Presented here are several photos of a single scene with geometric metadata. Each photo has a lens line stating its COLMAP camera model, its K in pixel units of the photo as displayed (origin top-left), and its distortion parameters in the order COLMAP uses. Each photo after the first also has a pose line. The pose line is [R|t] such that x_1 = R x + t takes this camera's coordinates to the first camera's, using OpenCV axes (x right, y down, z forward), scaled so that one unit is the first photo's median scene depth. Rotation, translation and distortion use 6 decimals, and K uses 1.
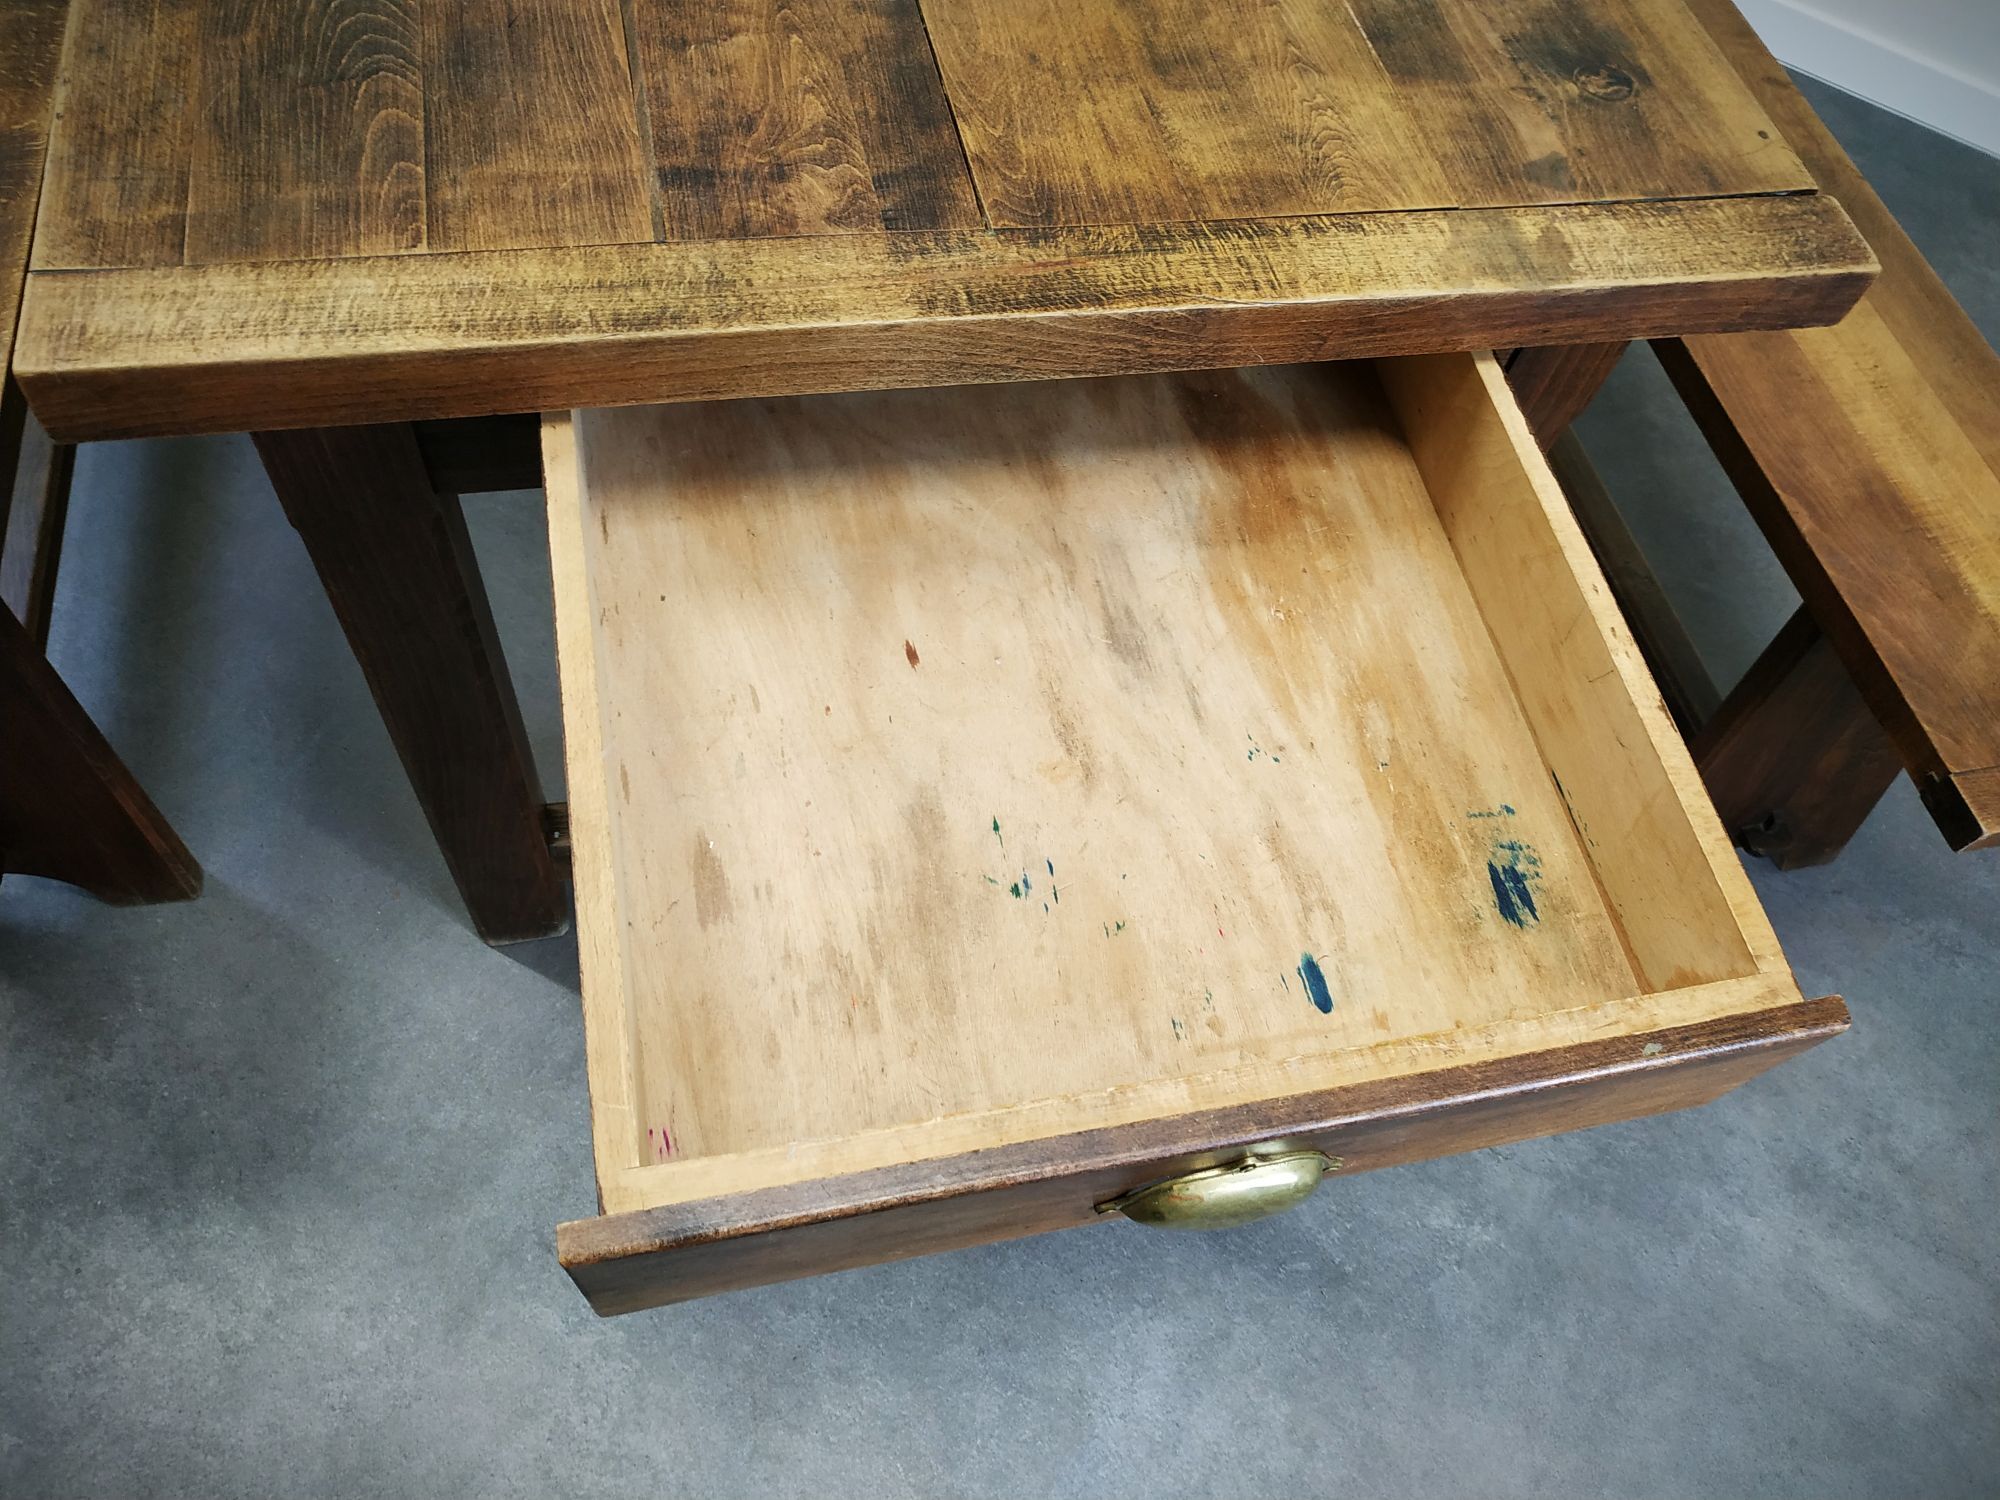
lens RADIAL K [[1471.1, 0, 1017.7], [0, 1471.1, 758.4], [0, 0, 1]] dist [-0.009268, -0.003737]
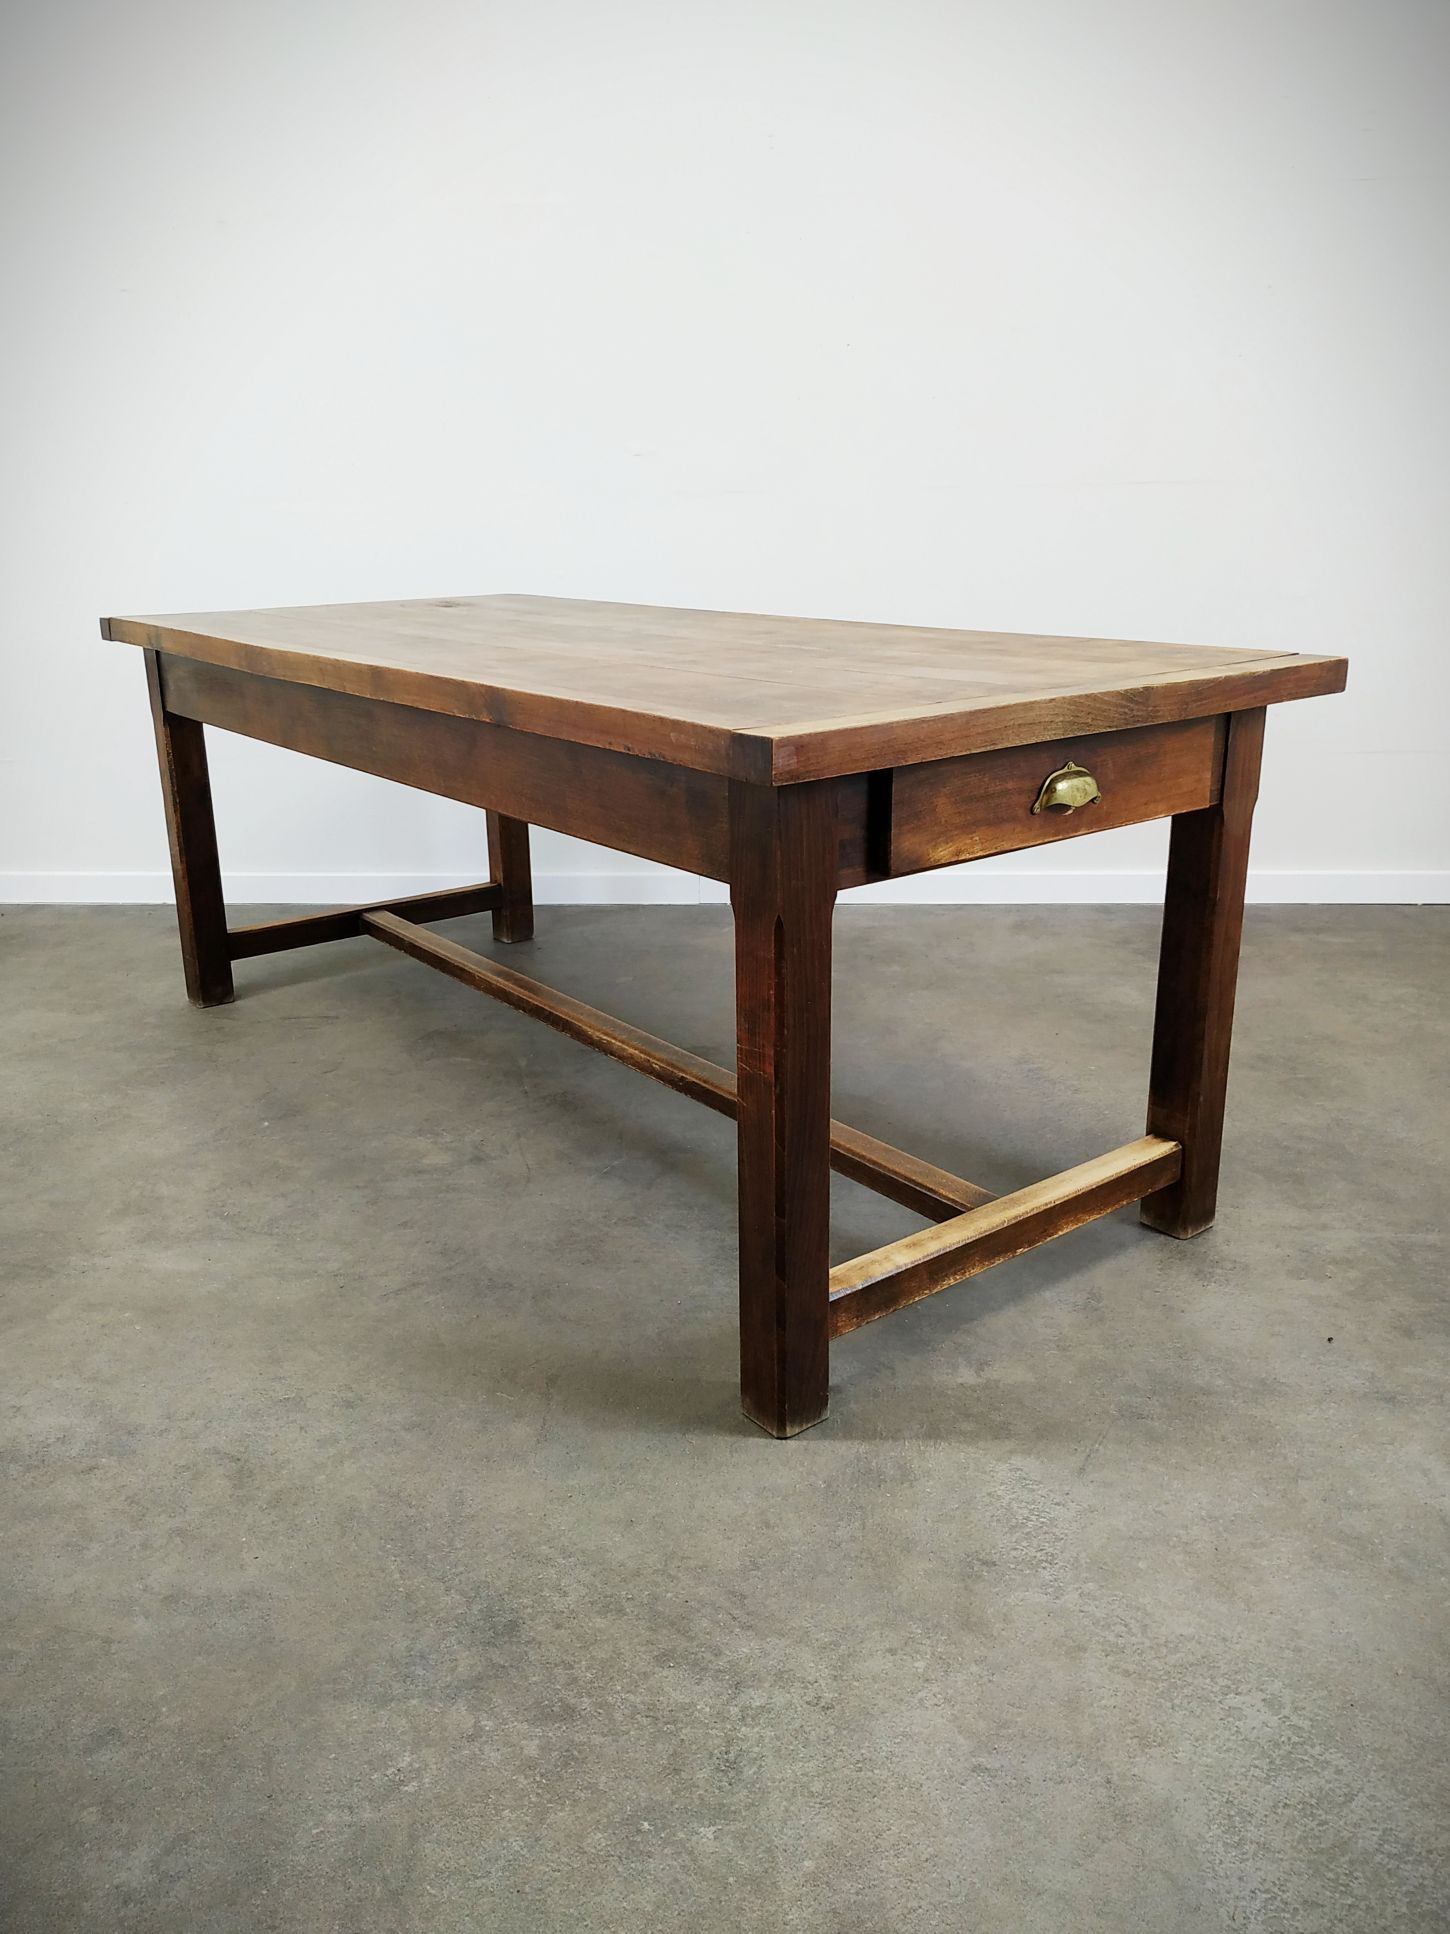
lens RADIAL K [[1428.7, 0, 725.0], [0, 1428.7, 967.0], [0, 0, 1]] dist [0.004840, -0.004608]
pose [[0.897242, -0.270430, 0.349034, -1.266421], [0.432846, 0.694803, -0.574363, 0.916493], [-0.087185, 0.666421, 0.740461, -0.244321]]
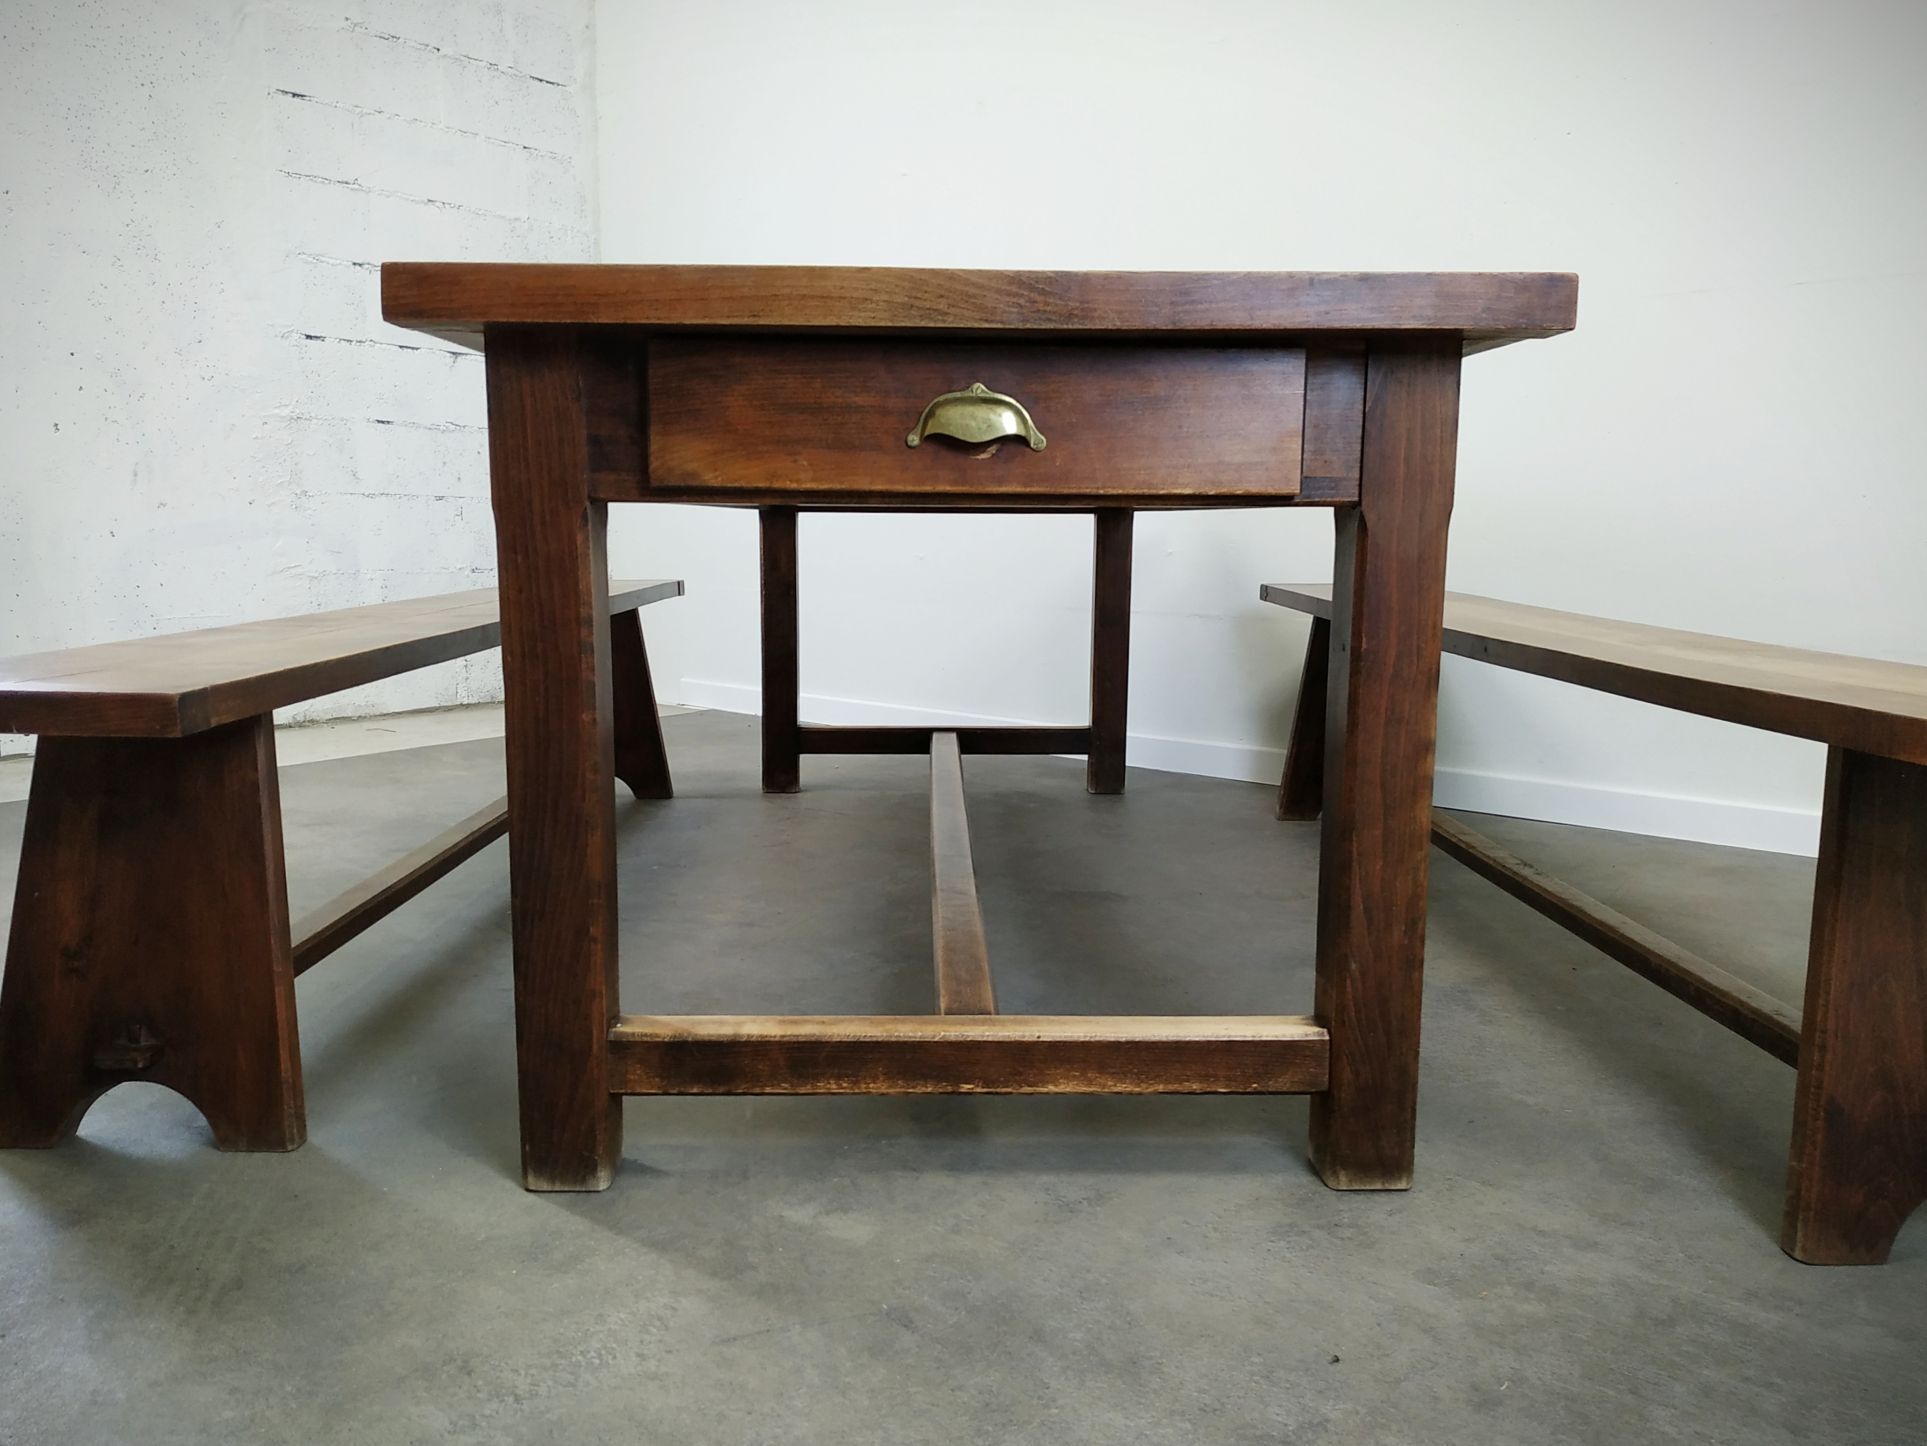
lens RADIAL K [[1420.4, 0, 968.3], [0, 1420.4, 736.9], [0, 0, 1]] dist [0.003171, -0.002271]
pose [[0.972274, -0.100113, -0.211329, 0.288502], [-0.105816, 0.617548, -0.779383, 1.164009], [0.208532, 0.780136, 0.589833, 0.457335]]
